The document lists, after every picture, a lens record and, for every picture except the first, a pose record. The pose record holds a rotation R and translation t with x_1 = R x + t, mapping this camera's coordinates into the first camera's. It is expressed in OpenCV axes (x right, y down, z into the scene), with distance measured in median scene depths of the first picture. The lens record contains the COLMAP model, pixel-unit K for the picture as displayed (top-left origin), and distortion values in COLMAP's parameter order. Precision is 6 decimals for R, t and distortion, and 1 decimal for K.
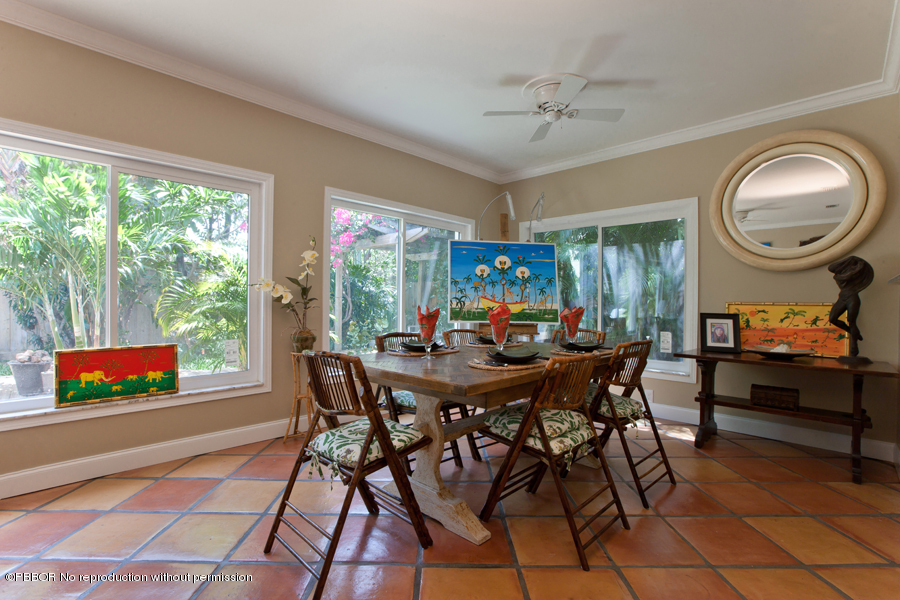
lens RADIAL K [[419.7, 0, 450.0], [0, 419.7, 300.0], [0, 0, 1]] dist [-0.001110, 0.000592]
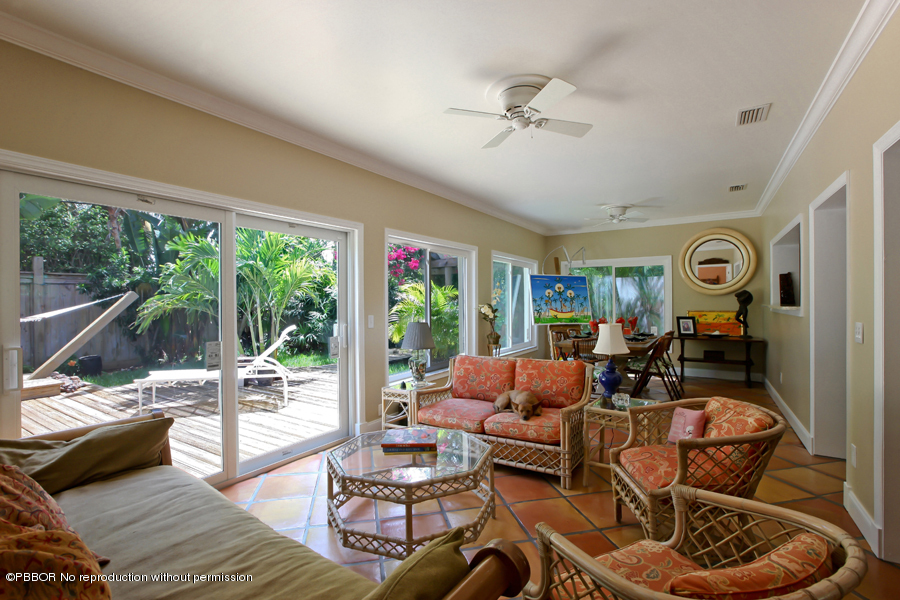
lens RADIAL K [[419.7, 0, 450.0], [0, 419.7, 300.0], [0, 0, 1]] dist [-0.001110, 0.000592]
pose [[0.977168, -0.015818, 0.211881, -0.659985], [0.016348, 0.999866, -0.000753, -0.047828], [-0.211841, 0.004200, 0.977295, -0.536818]]
